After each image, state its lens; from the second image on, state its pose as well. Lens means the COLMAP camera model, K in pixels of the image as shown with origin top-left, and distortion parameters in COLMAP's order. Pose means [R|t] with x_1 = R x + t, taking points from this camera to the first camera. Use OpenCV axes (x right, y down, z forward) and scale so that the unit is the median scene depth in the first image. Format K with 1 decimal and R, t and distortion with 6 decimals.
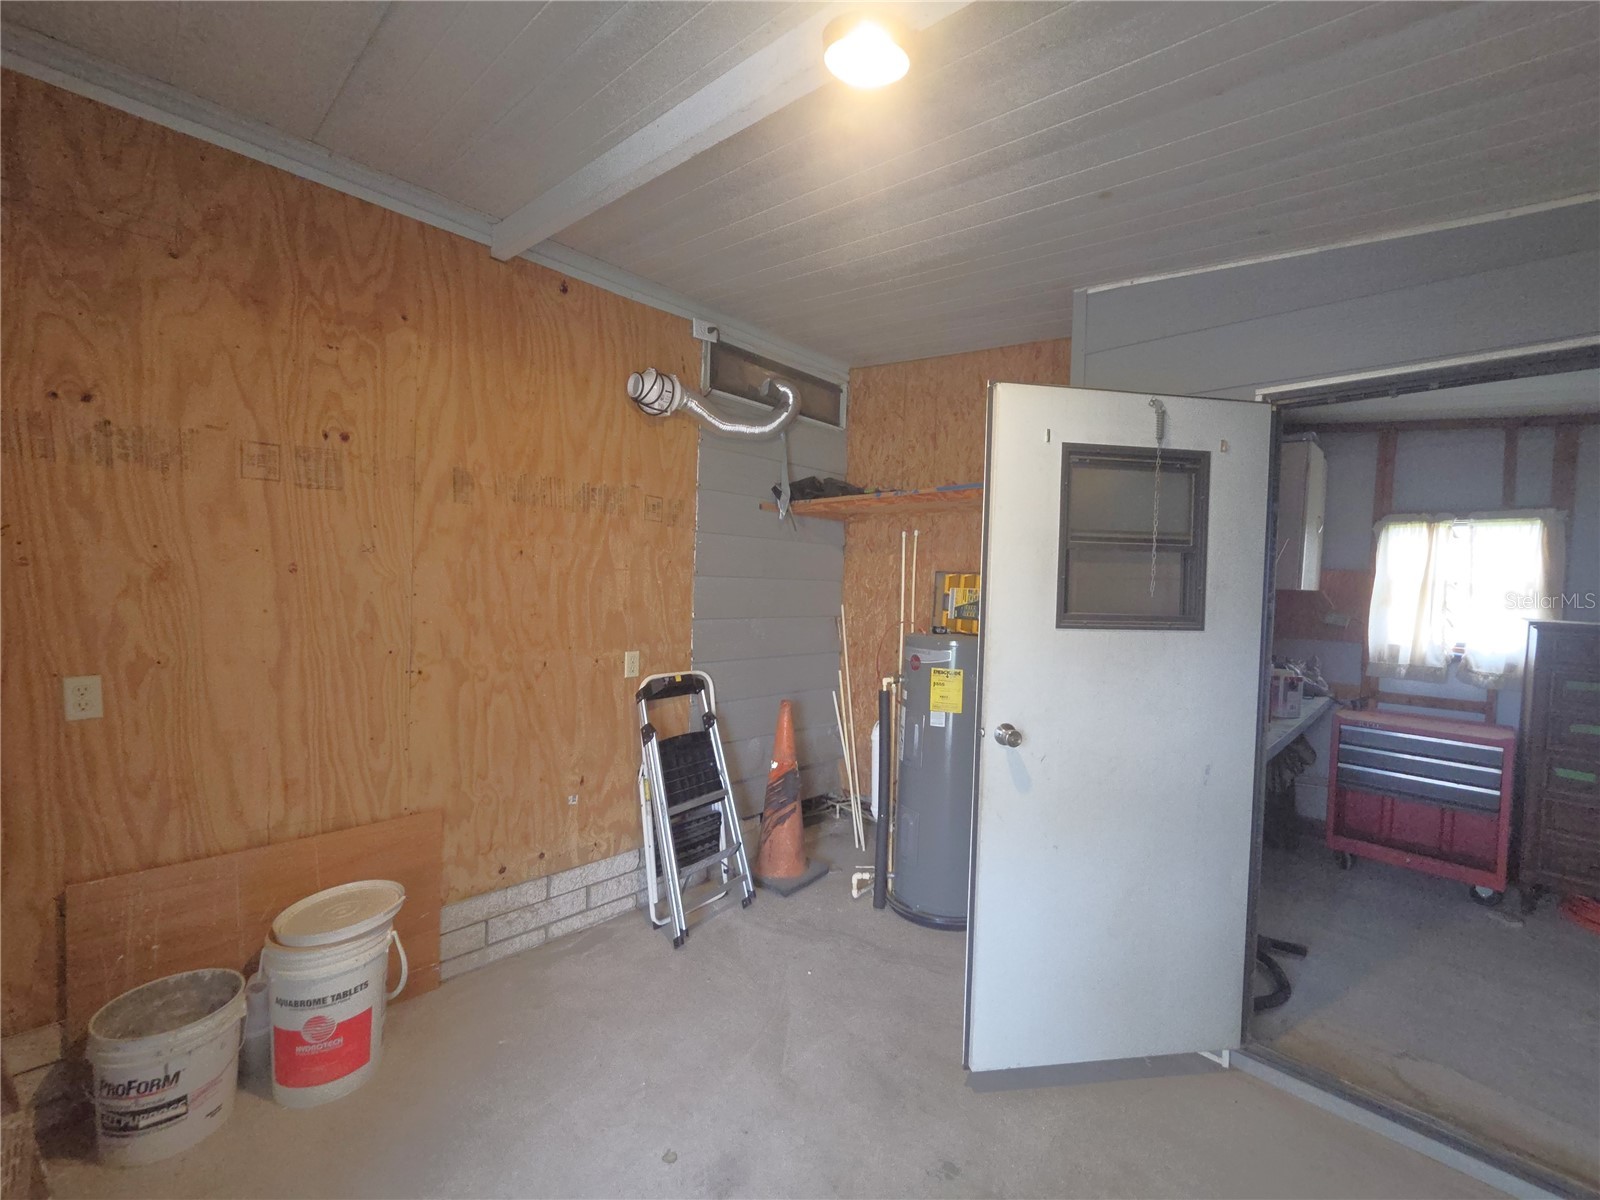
lens RADIAL K [[667.0, 0, 807.3], [0, 667.0, 600.6], [0, 0, 1]] dist [0.002103, 0.000511]
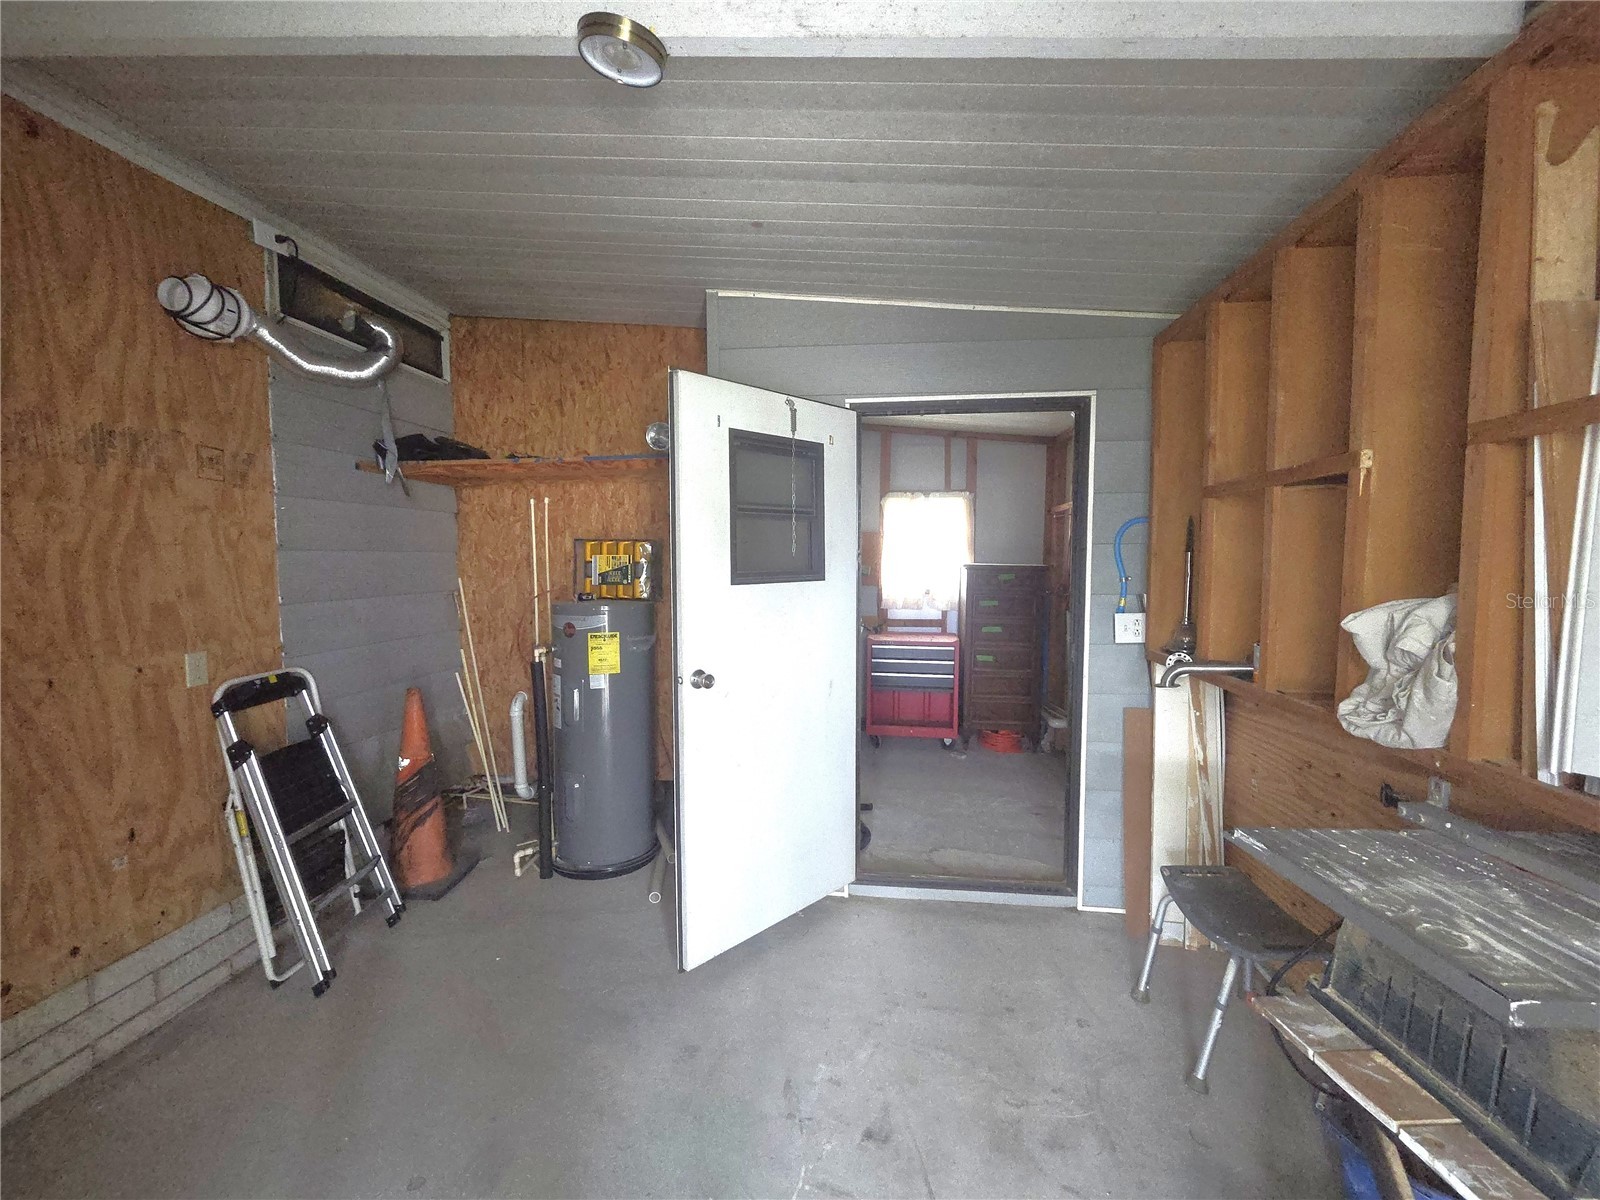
lens RADIAL K [[667.0, 0, 807.3], [0, 667.0, 600.6], [0, 0, 1]] dist [0.002103, 0.000511]
pose [[0.797242, -0.073282, 0.599195, -0.154449], [0.042857, 0.996971, 0.064908, -0.001854], [-0.602136, -0.026067, 0.797968, -0.023048]]
